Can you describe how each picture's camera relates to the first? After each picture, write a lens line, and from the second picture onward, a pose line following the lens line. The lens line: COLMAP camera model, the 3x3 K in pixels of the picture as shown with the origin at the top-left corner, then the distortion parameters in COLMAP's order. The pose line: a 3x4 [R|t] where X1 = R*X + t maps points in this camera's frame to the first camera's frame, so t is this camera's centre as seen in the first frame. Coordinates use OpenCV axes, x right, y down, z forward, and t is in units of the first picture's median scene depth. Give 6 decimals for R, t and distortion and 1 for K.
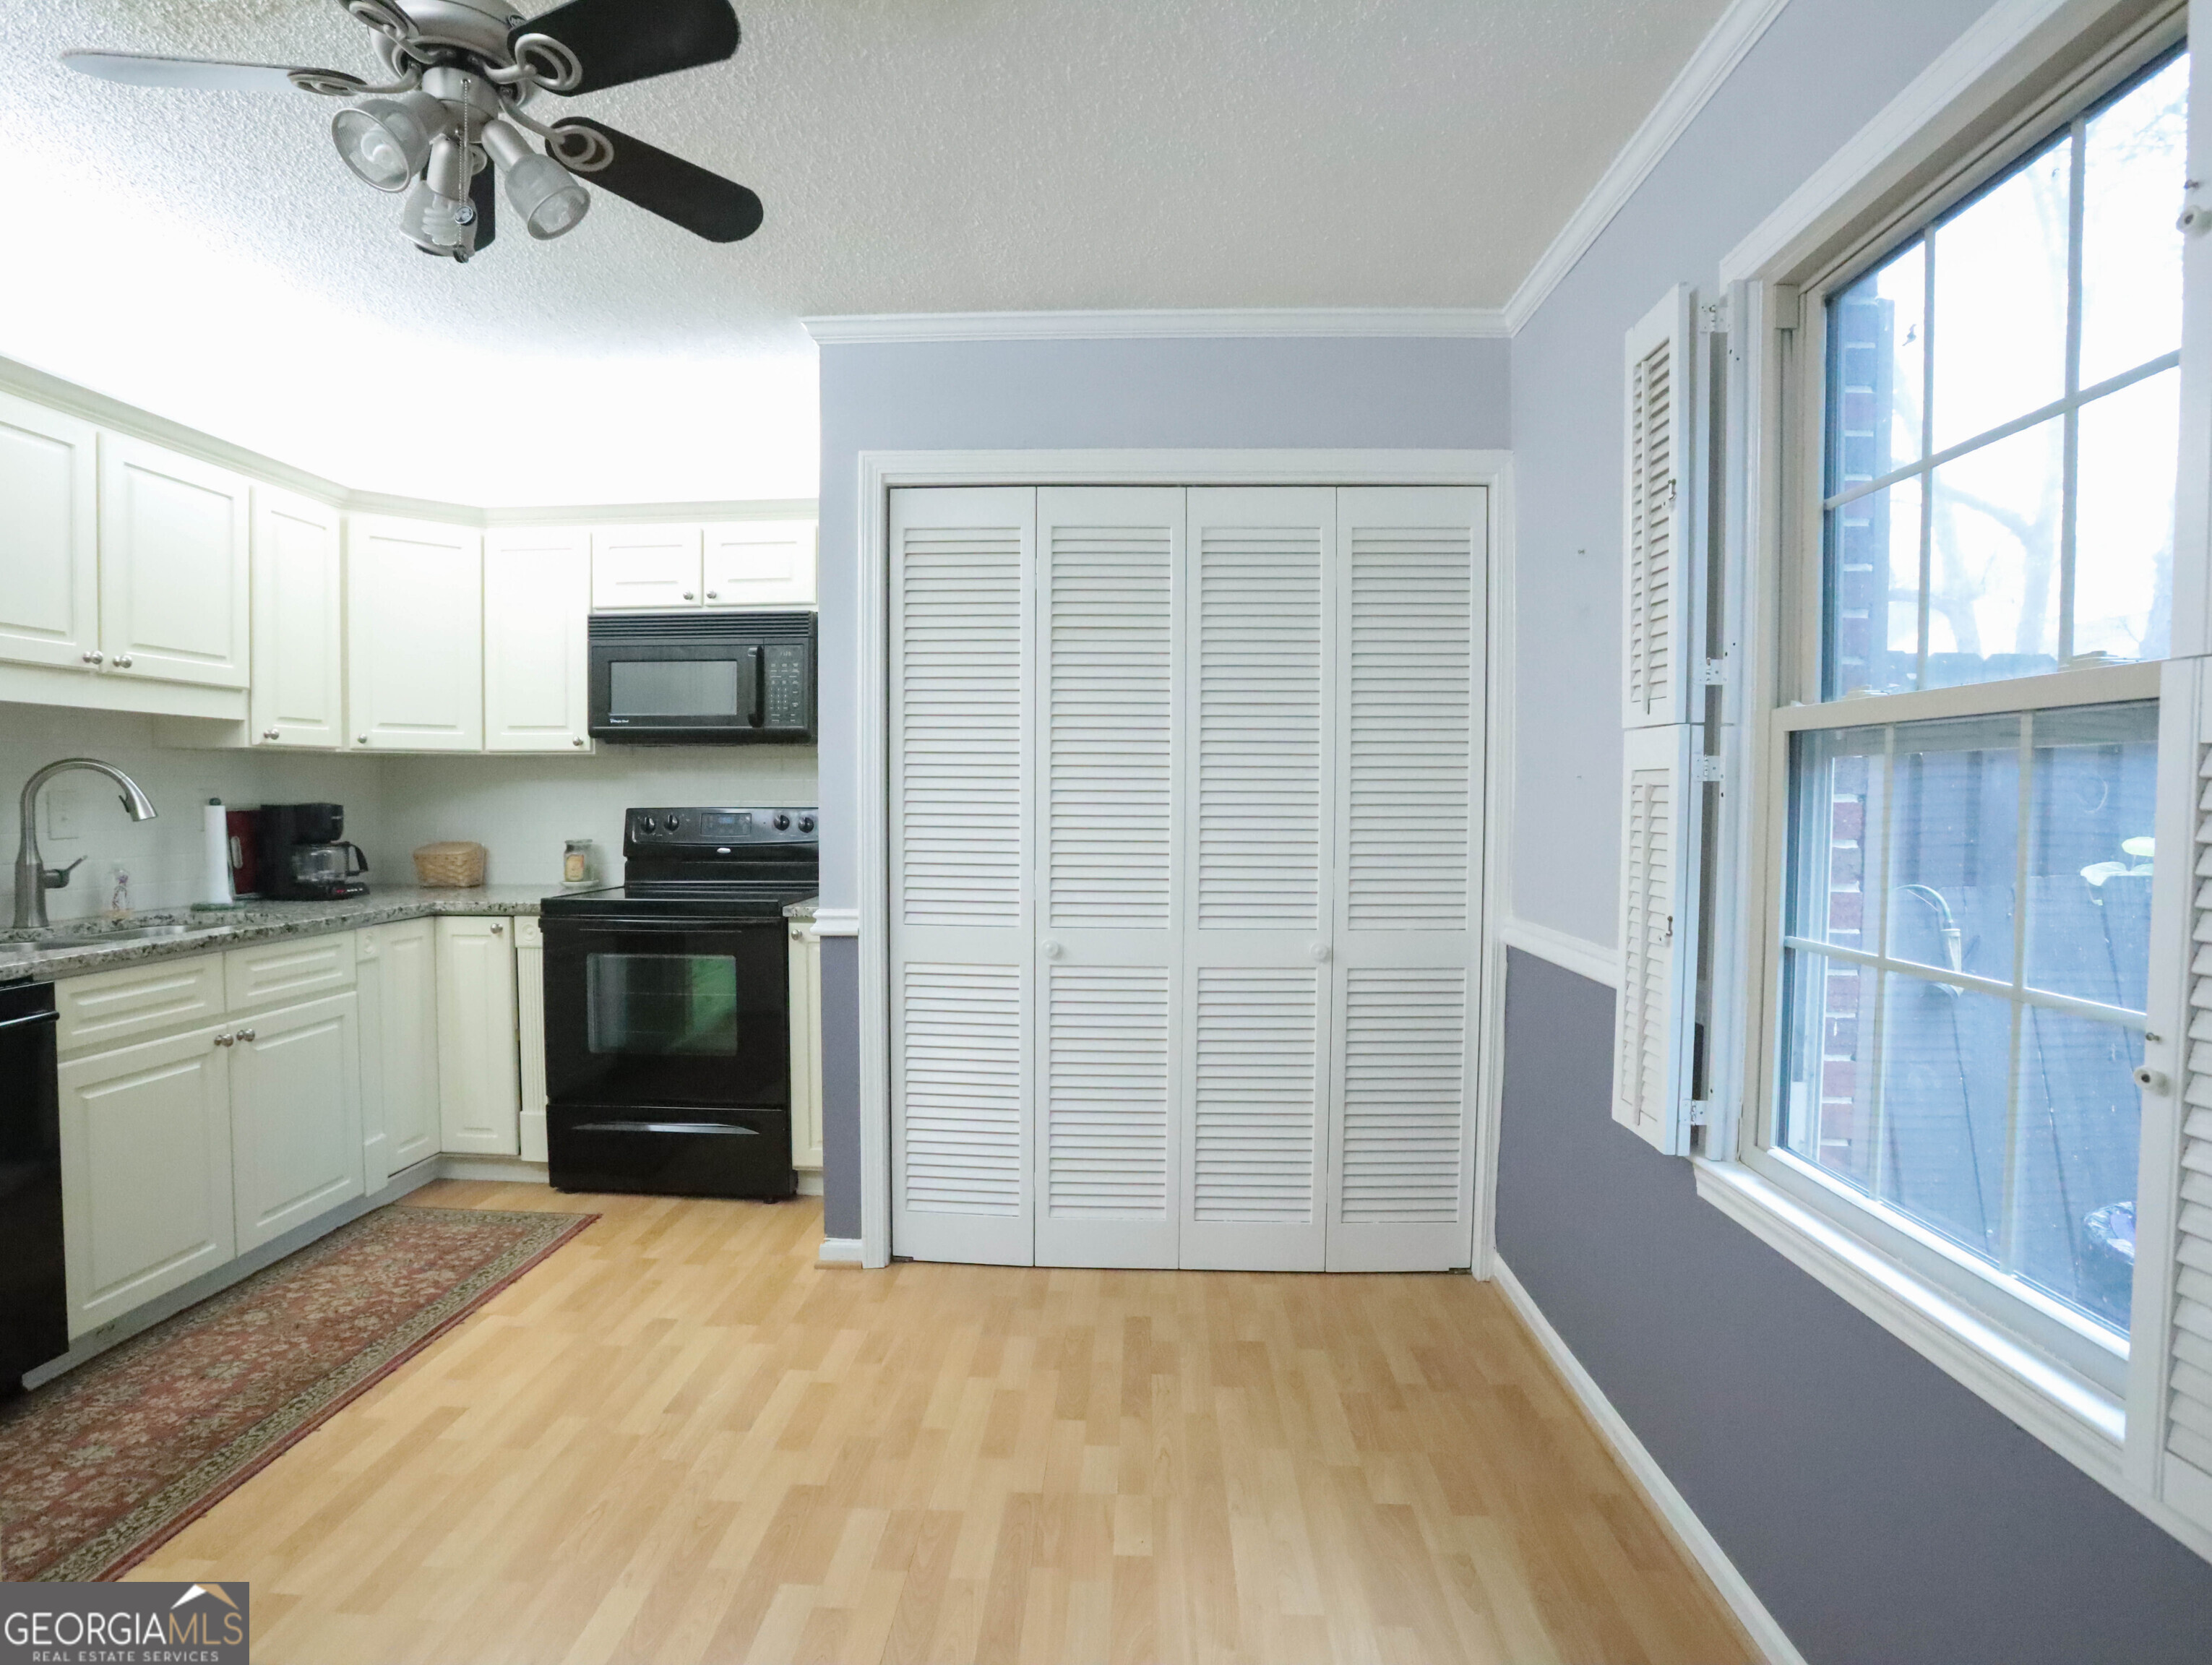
lens RADIAL K [[1130.3, 0, 1095.5], [0, 1130.3, 843.6], [0, 0, 1]] dist [-0.068558, 0.012153]
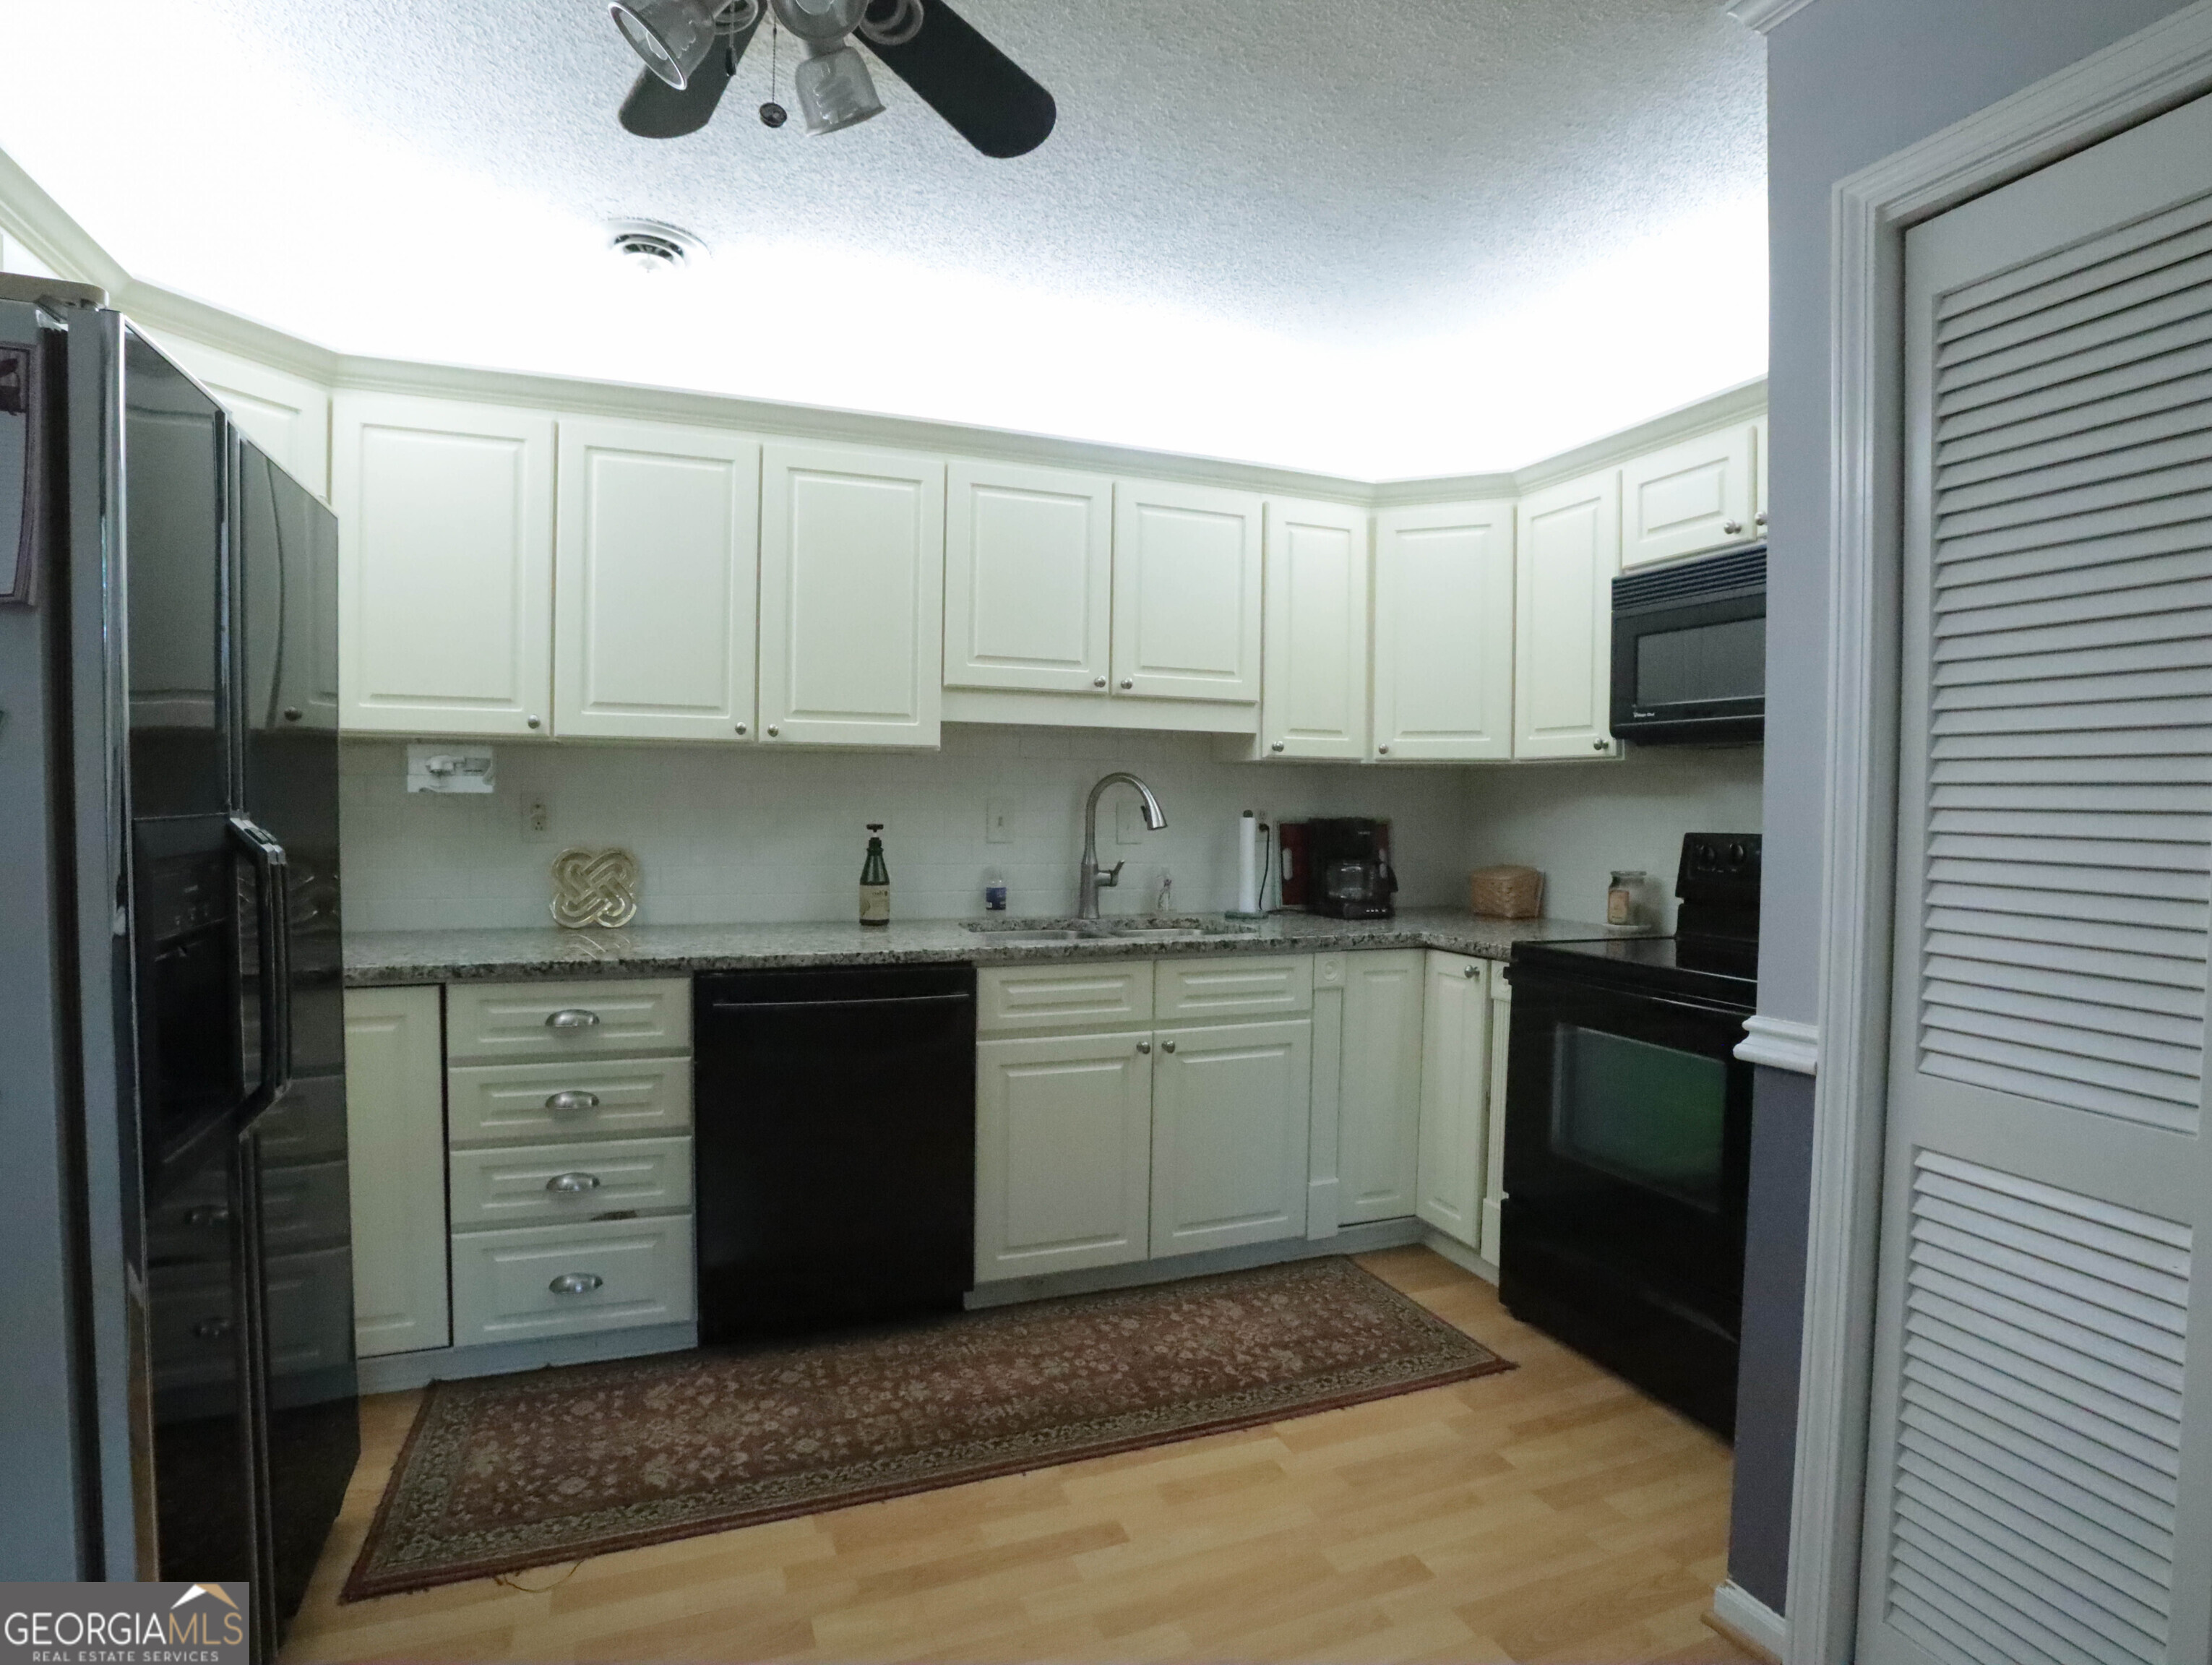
lens RADIAL K [[1130.3, 0, 1111.9], [0, 1130.3, 844.0], [0, 0, 1]] dist [-0.068558, 0.012153]
pose [[0.408277, 0.034720, -0.912197, 0.127319], [-0.051202, 0.998574, 0.015091, -0.020454], [0.911421, 0.040545, 0.409473, 0.460748]]
